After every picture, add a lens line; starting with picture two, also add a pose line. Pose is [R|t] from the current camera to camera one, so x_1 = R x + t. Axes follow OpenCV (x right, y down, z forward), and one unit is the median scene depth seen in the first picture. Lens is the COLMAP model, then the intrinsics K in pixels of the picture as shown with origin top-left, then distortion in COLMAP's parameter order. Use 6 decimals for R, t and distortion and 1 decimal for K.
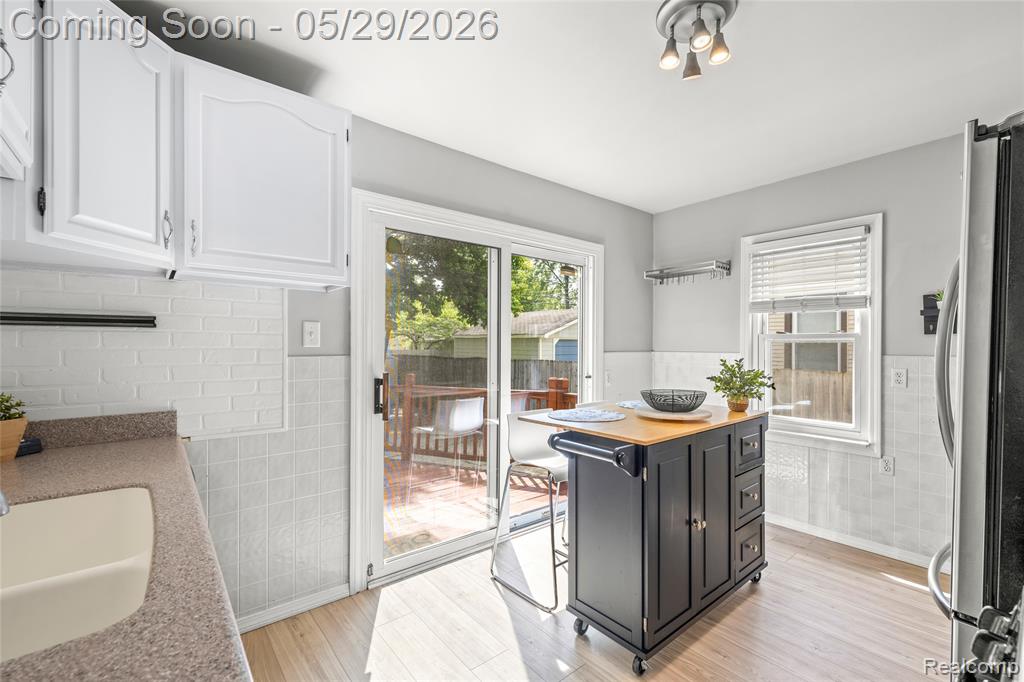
lens RADIAL K [[439.9, 0, 512.0], [0, 439.9, 341.0], [0, 0, 1]] dist [0.001818, 0.000092]
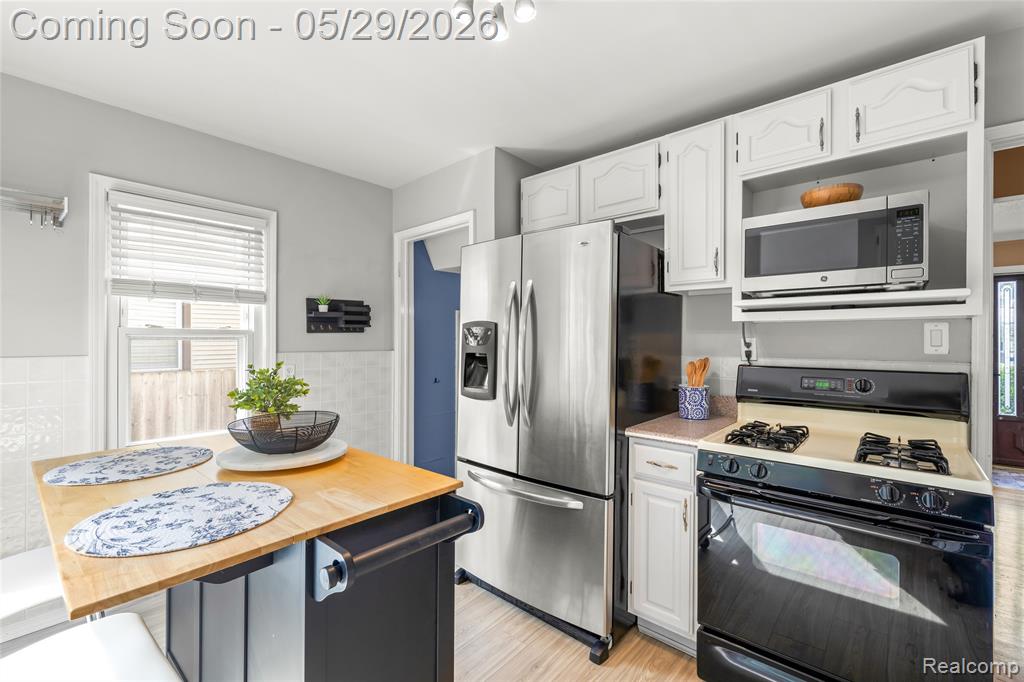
lens RADIAL K [[439.9, 0, 512.0], [0, 439.9, 341.0], [0, 0, 1]] dist [0.001818, 0.000092]
pose [[-0.170610, -0.001991, 0.985337, -0.268848], [-0.007248, 0.999973, 0.000766, 0.001403], [-0.985312, -0.007011, -0.170620, 0.670793]]
